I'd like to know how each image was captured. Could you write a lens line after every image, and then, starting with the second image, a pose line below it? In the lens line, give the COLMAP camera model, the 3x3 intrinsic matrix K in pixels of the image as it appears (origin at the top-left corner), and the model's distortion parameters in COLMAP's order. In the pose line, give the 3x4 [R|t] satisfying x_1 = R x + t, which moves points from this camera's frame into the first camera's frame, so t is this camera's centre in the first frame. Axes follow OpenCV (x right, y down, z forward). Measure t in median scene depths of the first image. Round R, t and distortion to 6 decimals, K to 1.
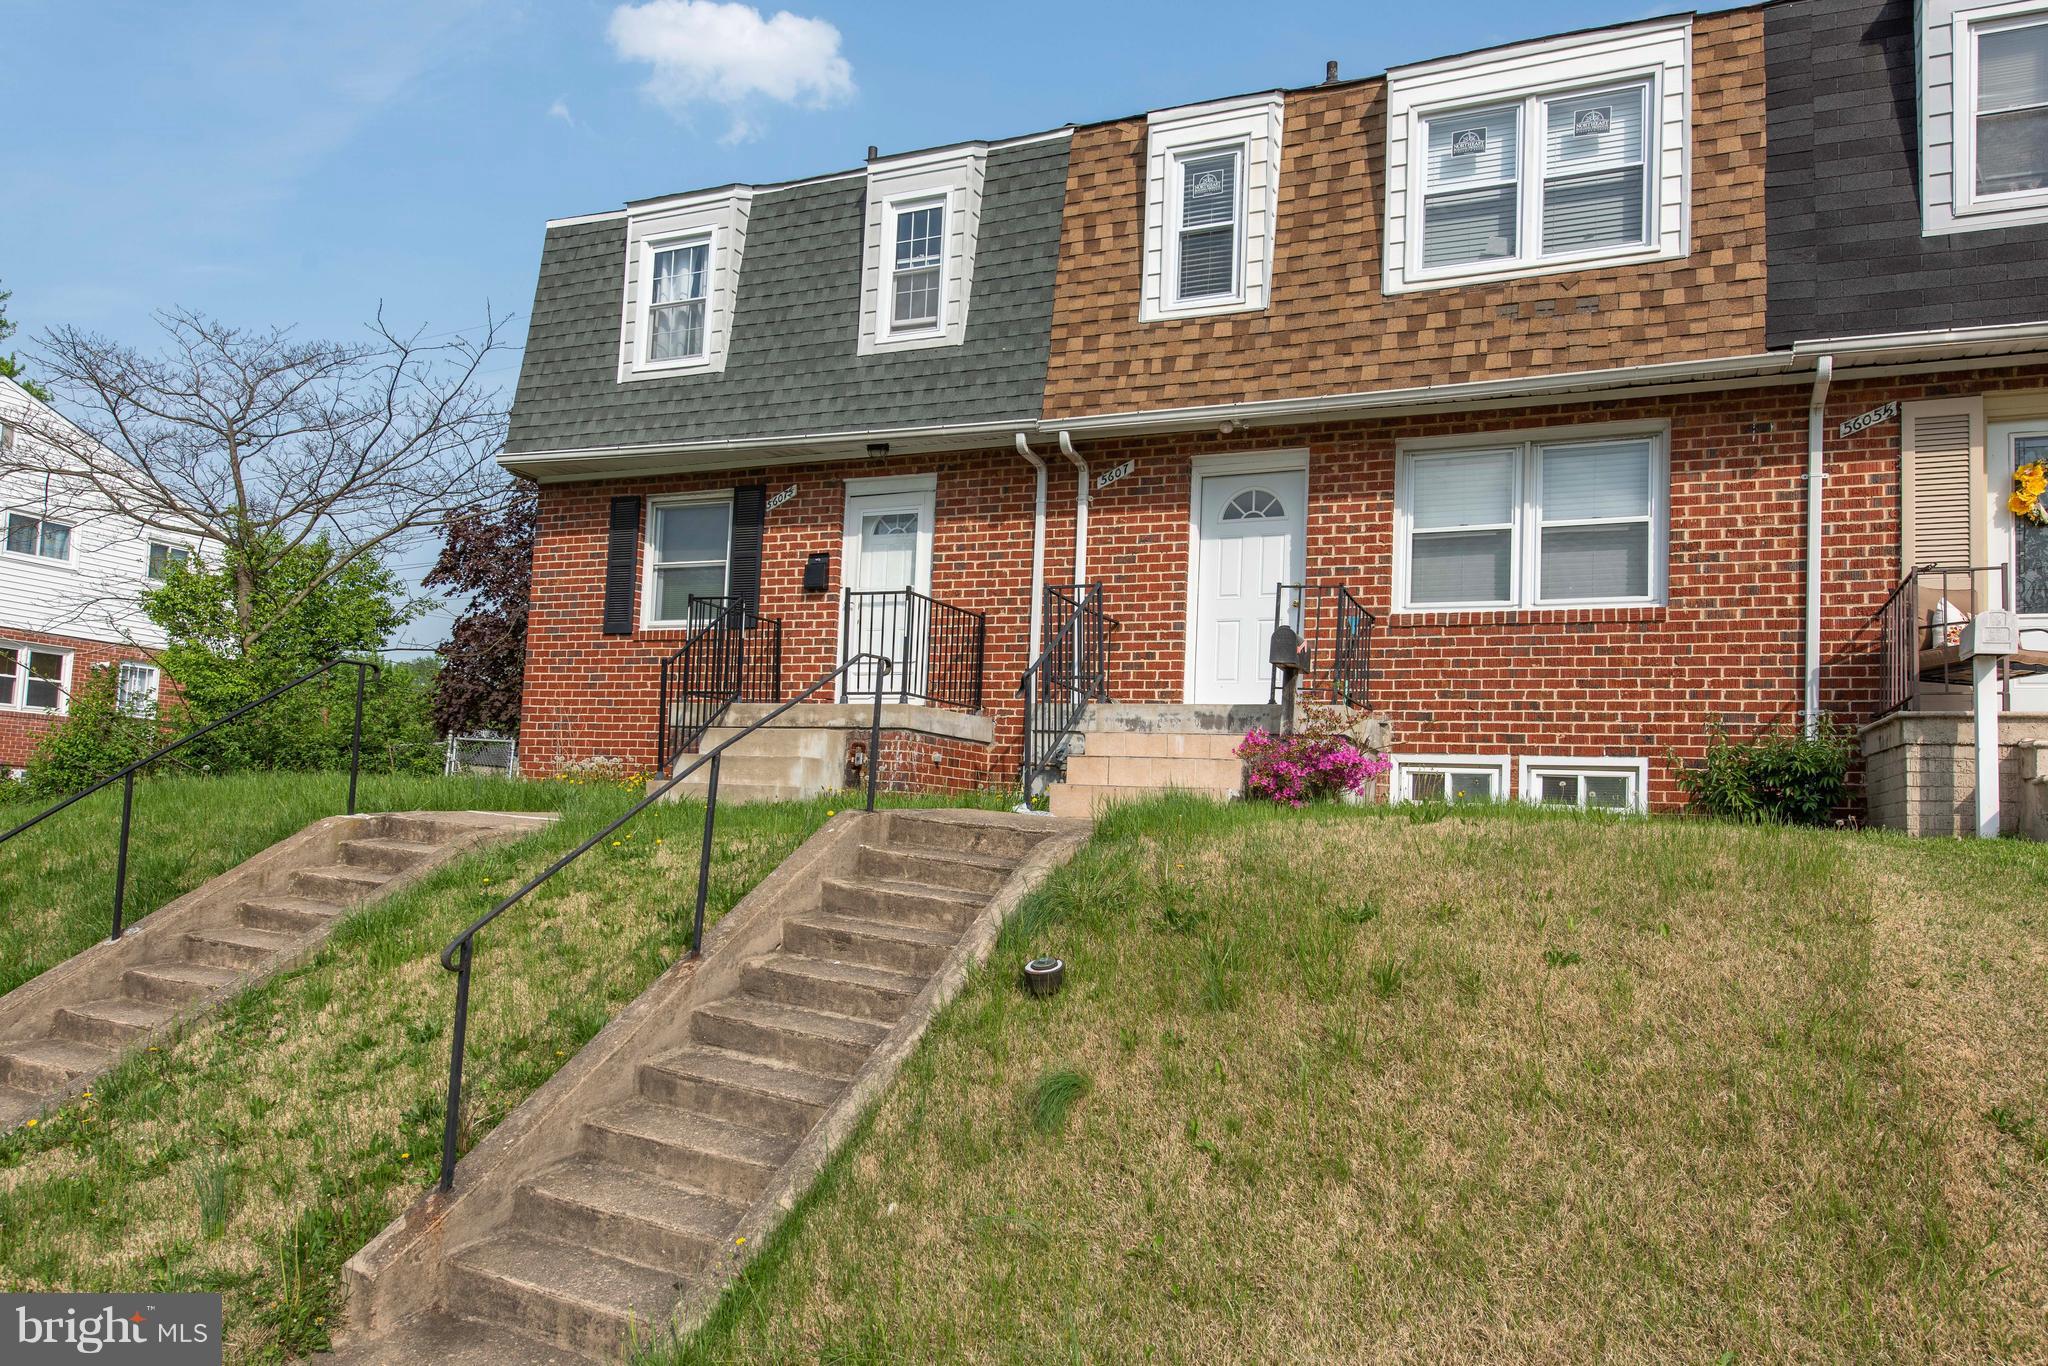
lens RADIAL K [[1373.1, 0, 1021.3], [0, 1373.1, 741.2], [0, 0, 1]] dist [0.032066, -0.026532]
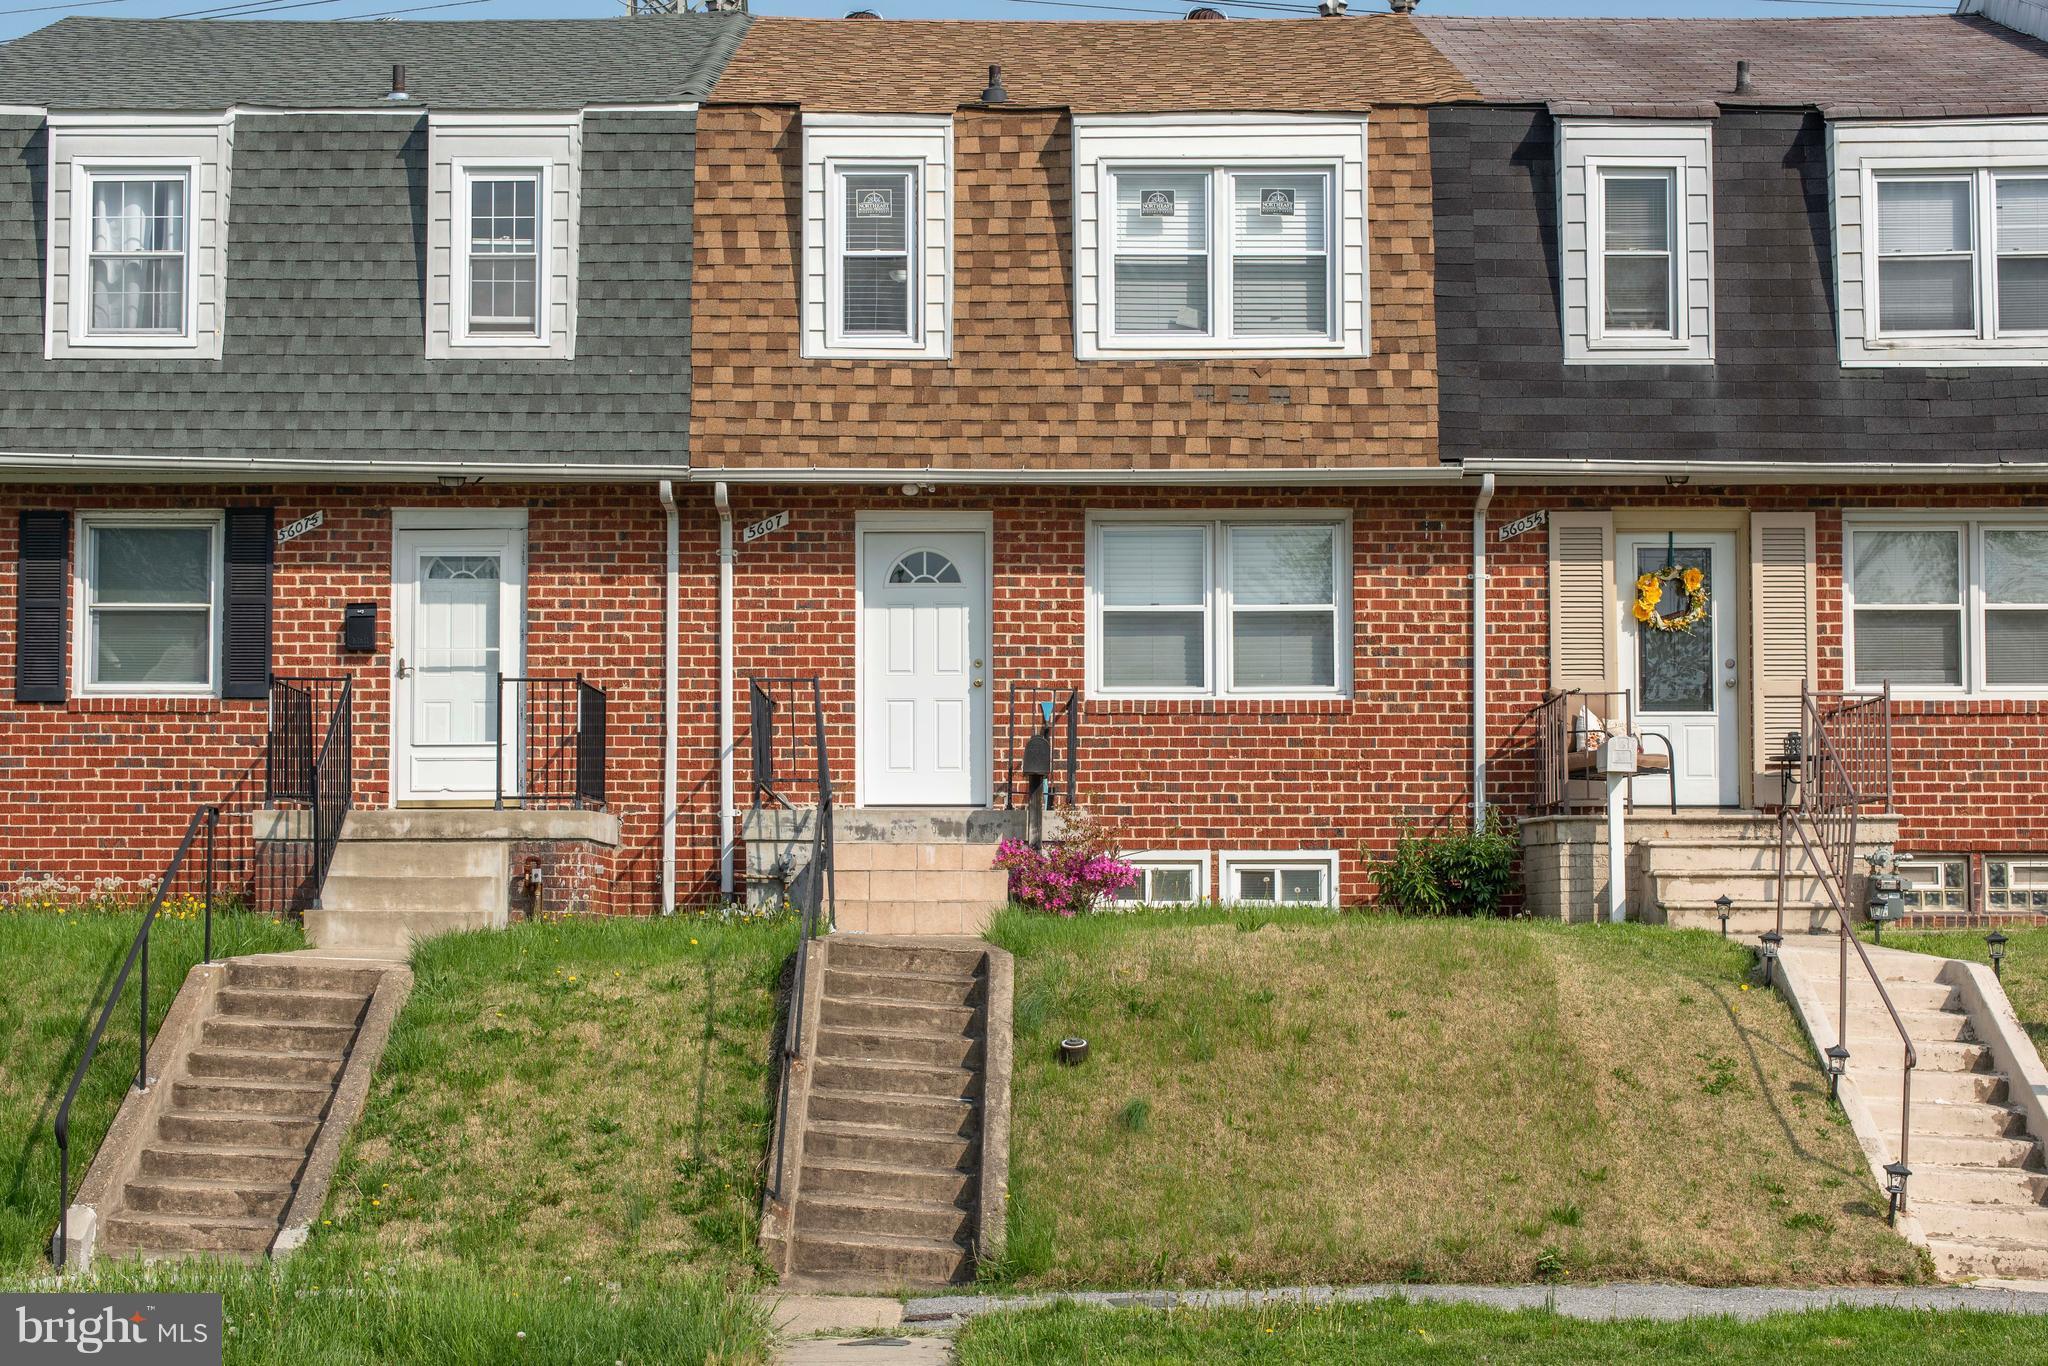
lens RADIAL K [[3197.5, 0, 1023.1], [0, 3197.5, 778.9], [0, 0, 1]] dist [0.007187, 0.002415]
pose [[0.913413, -0.021346, 0.406474, -0.636331], [0.012738, 0.999634, 0.023873, -0.089501], [-0.406835, -0.016628, 0.913350, -0.935668]]
